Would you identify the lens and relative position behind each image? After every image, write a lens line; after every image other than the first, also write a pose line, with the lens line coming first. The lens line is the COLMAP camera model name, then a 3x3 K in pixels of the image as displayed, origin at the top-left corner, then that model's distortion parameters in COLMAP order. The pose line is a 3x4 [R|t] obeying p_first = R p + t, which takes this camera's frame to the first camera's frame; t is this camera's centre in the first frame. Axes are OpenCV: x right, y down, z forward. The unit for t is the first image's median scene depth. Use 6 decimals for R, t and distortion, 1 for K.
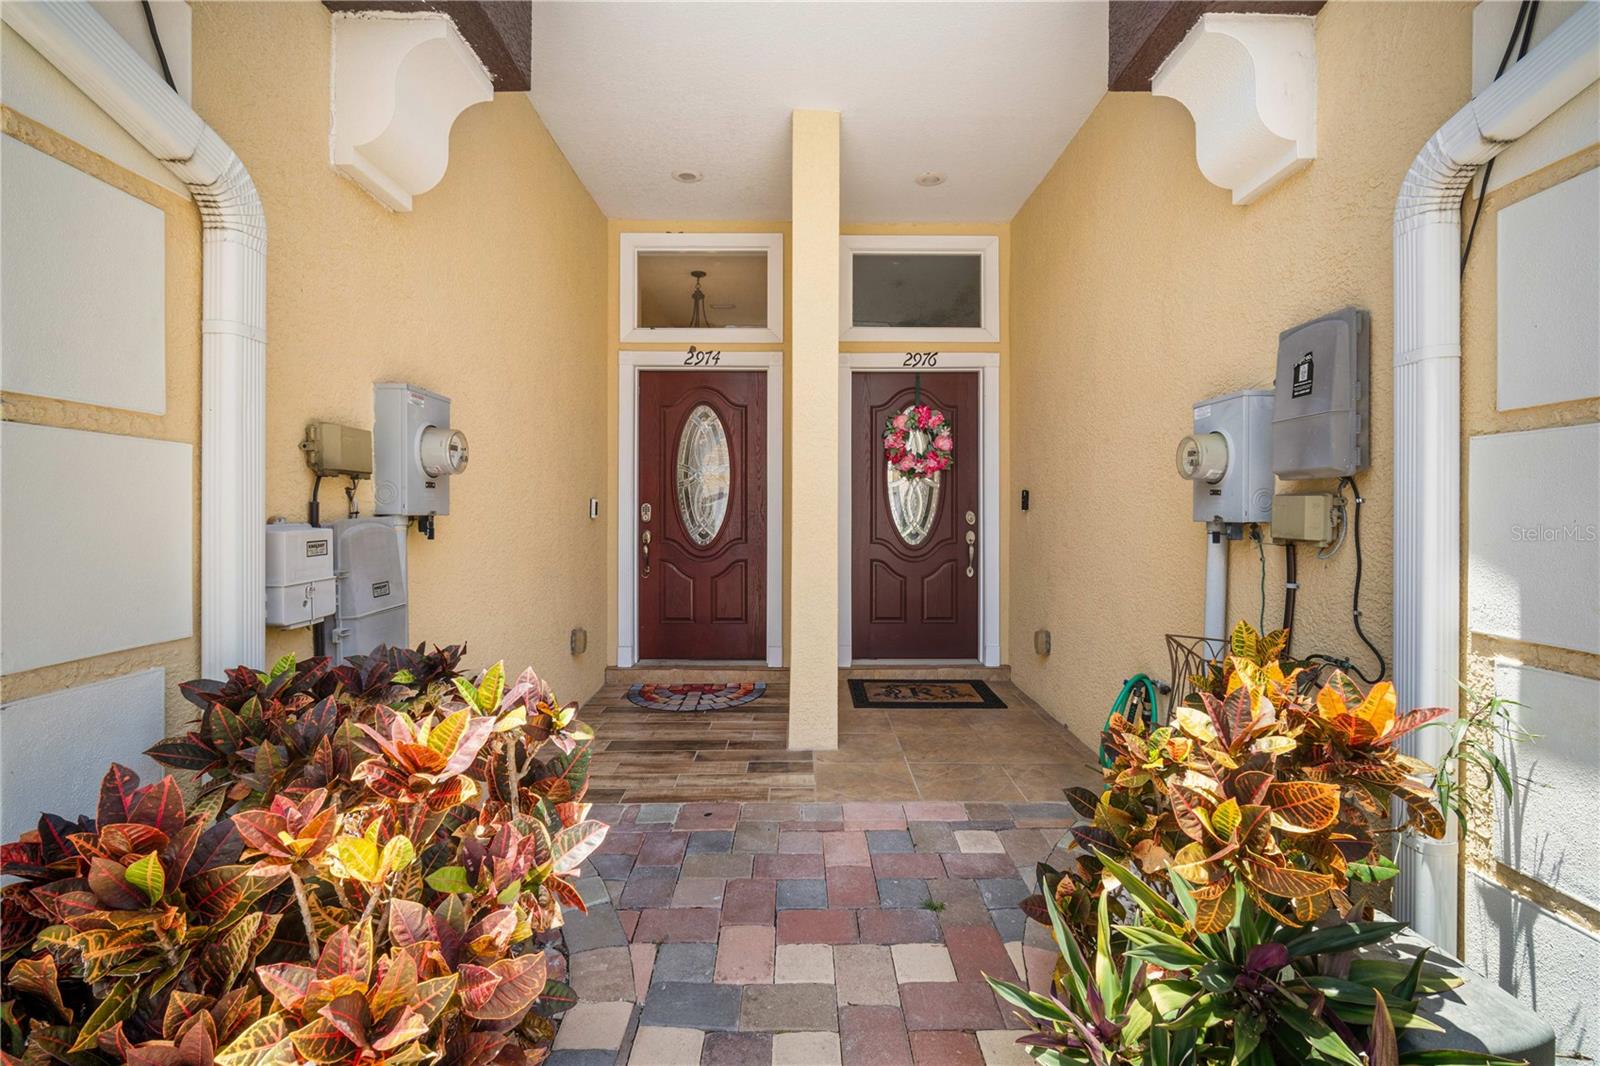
lens RADIAL K [[702.0, 0, 806.0], [0, 702.0, 538.7], [0, 0, 1]] dist [-0.014666, 0.000387]
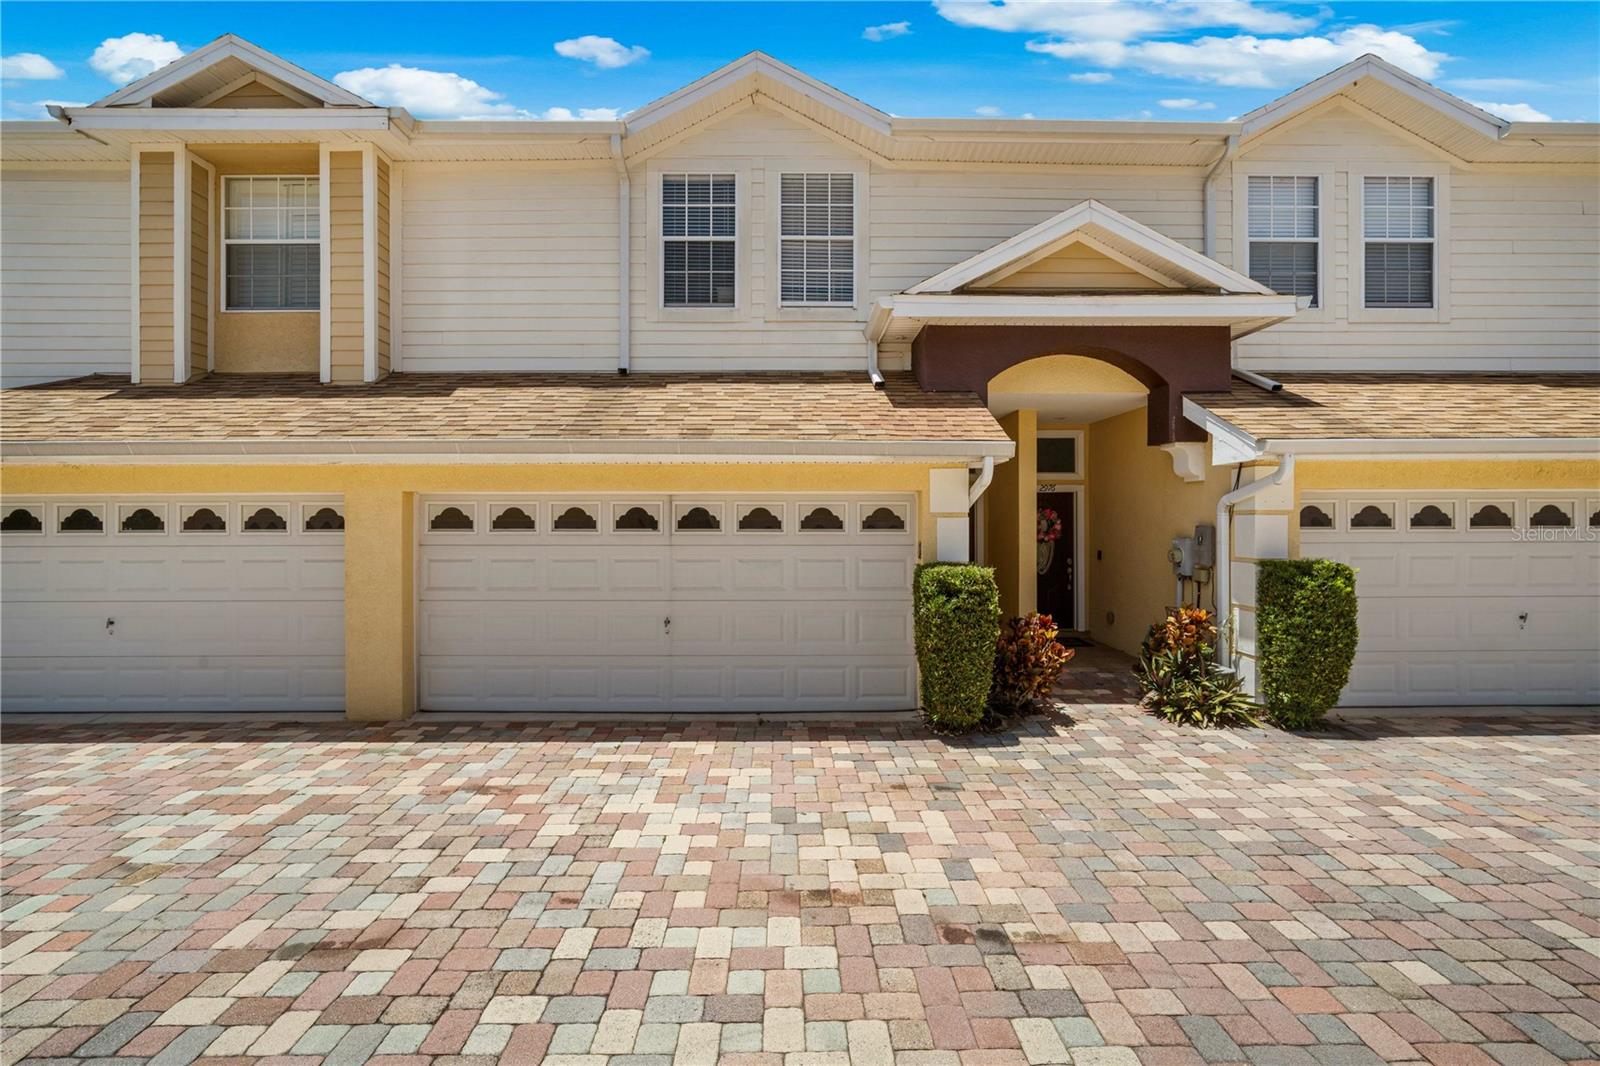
lens RADIAL K [[702.0, 0, 794.2], [0, 702.0, 533.9], [0, 0, 1]] dist [-0.014666, 0.000387]
pose [[0.999986, 0.005329, -0.000464, -1.449551], [-0.005337, 0.999800, -0.019281, -0.165336], [0.000361, 0.019284, 0.999814, -2.711425]]
